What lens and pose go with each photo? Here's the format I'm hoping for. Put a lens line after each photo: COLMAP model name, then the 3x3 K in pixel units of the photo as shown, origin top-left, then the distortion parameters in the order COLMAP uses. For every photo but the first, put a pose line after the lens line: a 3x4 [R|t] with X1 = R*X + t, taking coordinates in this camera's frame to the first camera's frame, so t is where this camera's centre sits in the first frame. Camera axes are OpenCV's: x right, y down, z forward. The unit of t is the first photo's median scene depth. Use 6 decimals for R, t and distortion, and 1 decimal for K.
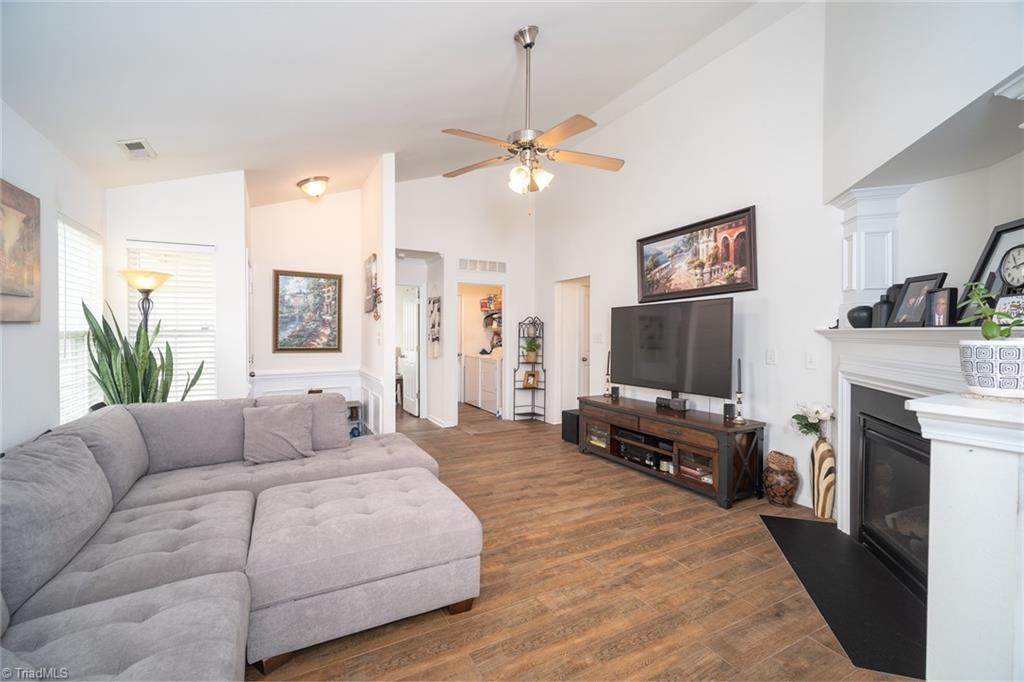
lens RADIAL K [[437.7, 0, 512.0], [0, 437.7, 341.0], [0, 0, 1]] dist [-0.000139, -0.000009]
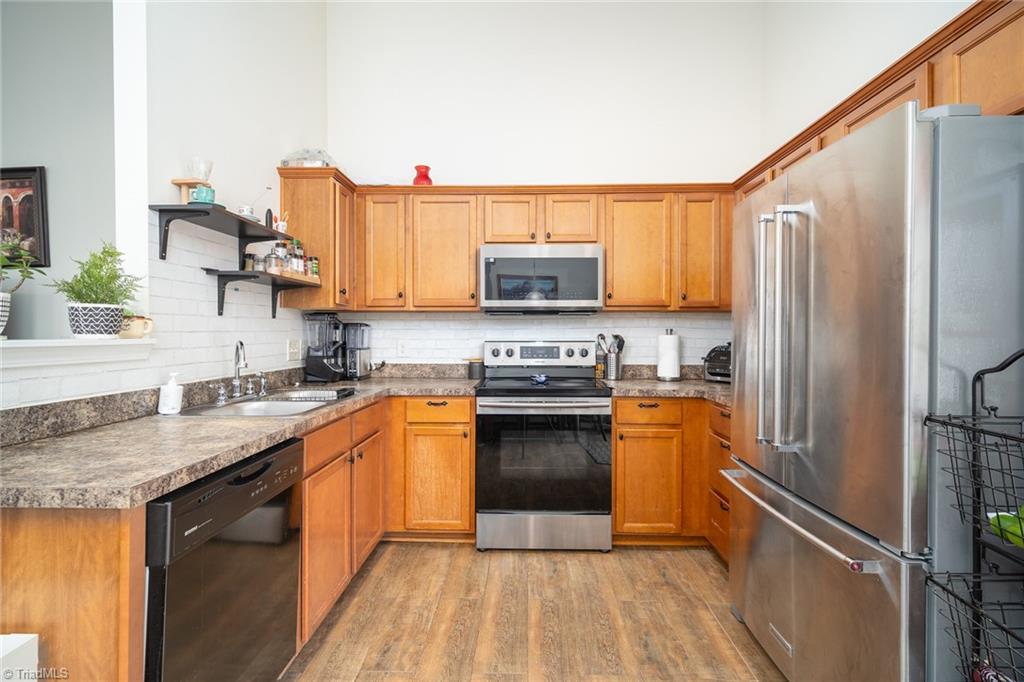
lens RADIAL K [[444.1, 0, 515.7], [0, 444.1, 335.9], [0, 0, 1]] dist [0.002715, 0.000455]
pose [[0.500998, -0.001361, 0.865448, 0.251259], [0.016135, 0.999840, -0.007768, 0.036888], [-0.865298, 0.017856, 0.500939, -0.204353]]
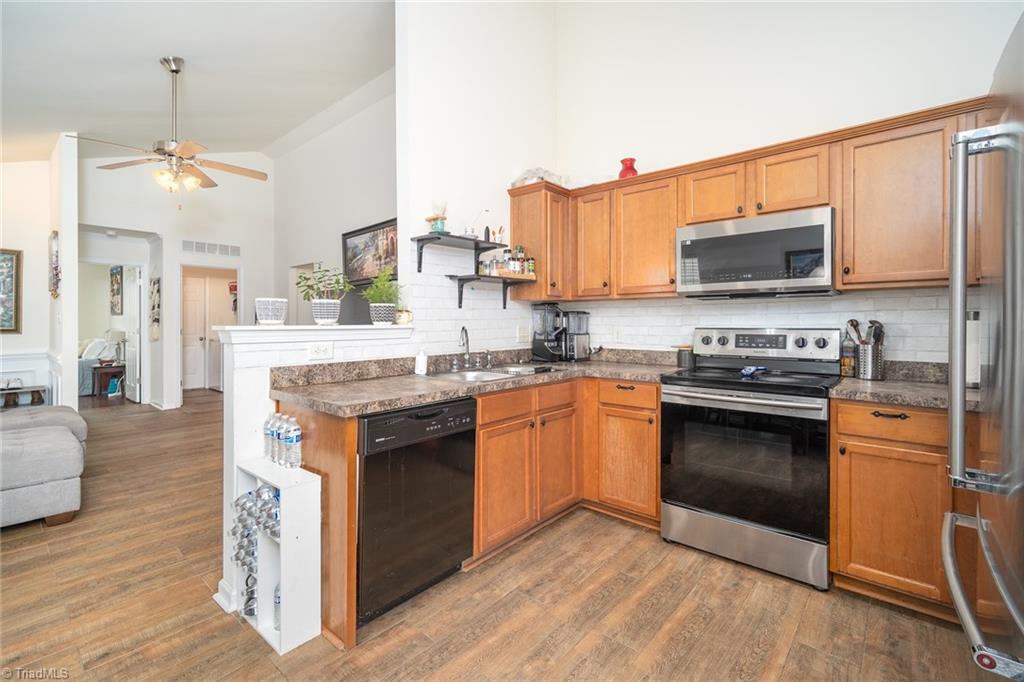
lens RADIAL K [[454.9, 0, 502.7], [0, 454.9, 323.4], [0, 0, 1]] dist [0.002560, 0.000402]
pose [[0.940423, -0.003293, 0.339992, 0.342219], [0.009161, 0.999835, -0.015656, 0.040467], [-0.339884, 0.017838, 0.940298, -0.364407]]
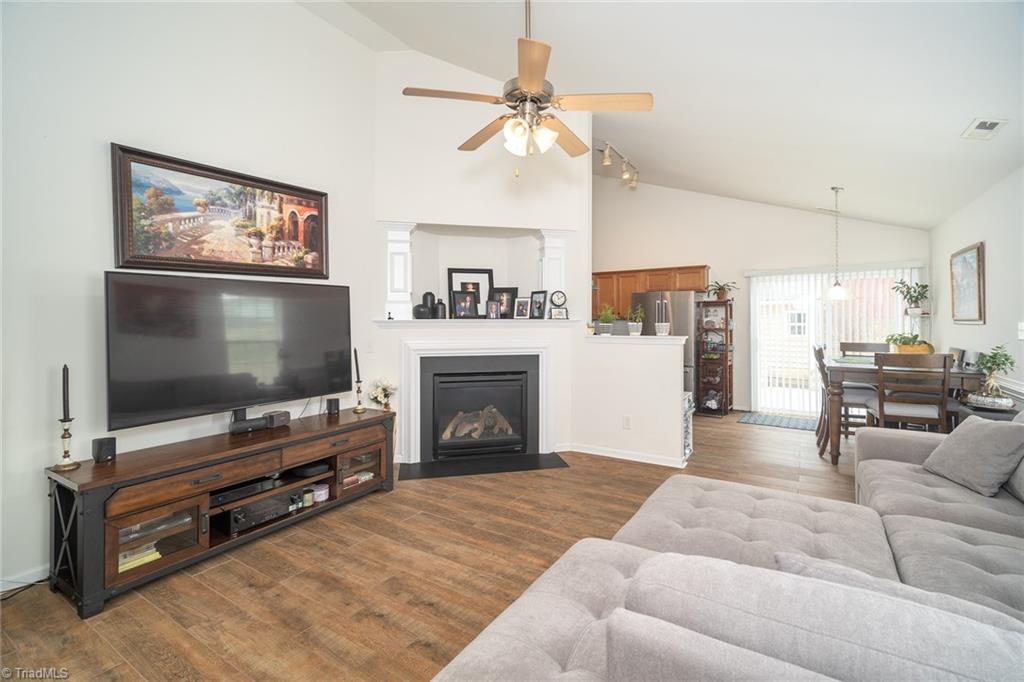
lens RADIAL K [[444.5, 0, 531.2], [0, 444.5, 323.2], [0, 0, 1]] dist [0.001507, 0.000243]
pose [[-0.495465, 0.000225, 0.868628, -0.512044], [0.023118, 0.999649, 0.012927, -0.019186], [-0.868320, 0.026485, -0.495297, 1.044605]]
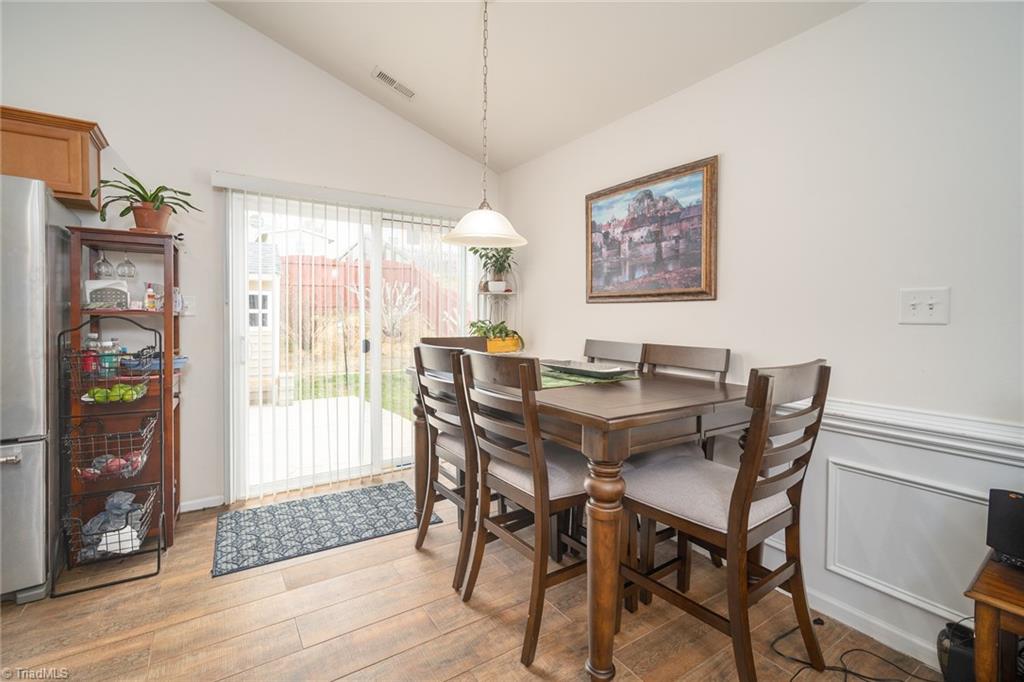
lens RADIAL K [[444.3, 0, 517.0], [0, 444.3, 321.3], [0, 0, 1]] dist [0.001131, 0.000119]
pose [[-0.994326, -0.003410, -0.106325, 0.151448], [-0.007254, 0.999333, 0.035790, 0.026963], [0.106132, 0.036359, -0.993687, 0.252531]]
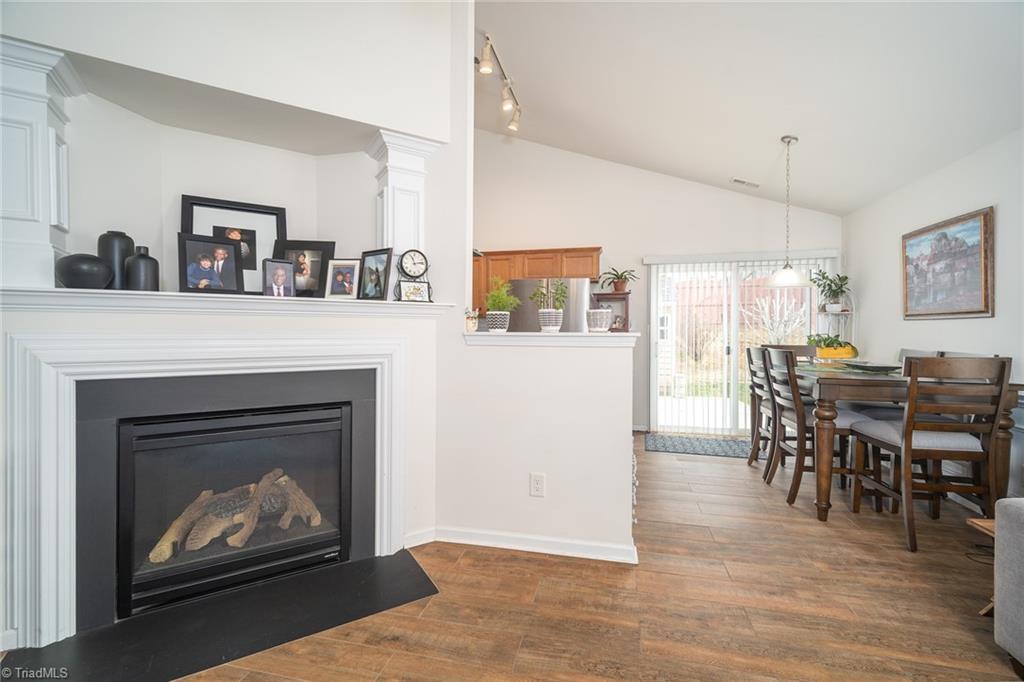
lens RADIAL K [[445.4, 0, 513.7], [0, 445.4, 333.1], [0, 0, 1]] dist [0.001845, 0.000291]
pose [[-0.745482, -0.006150, 0.666497, -0.059189], [0.012035, 0.999670, 0.022685, 0.018457], [-0.666417, 0.024932, -0.745162, 0.781717]]
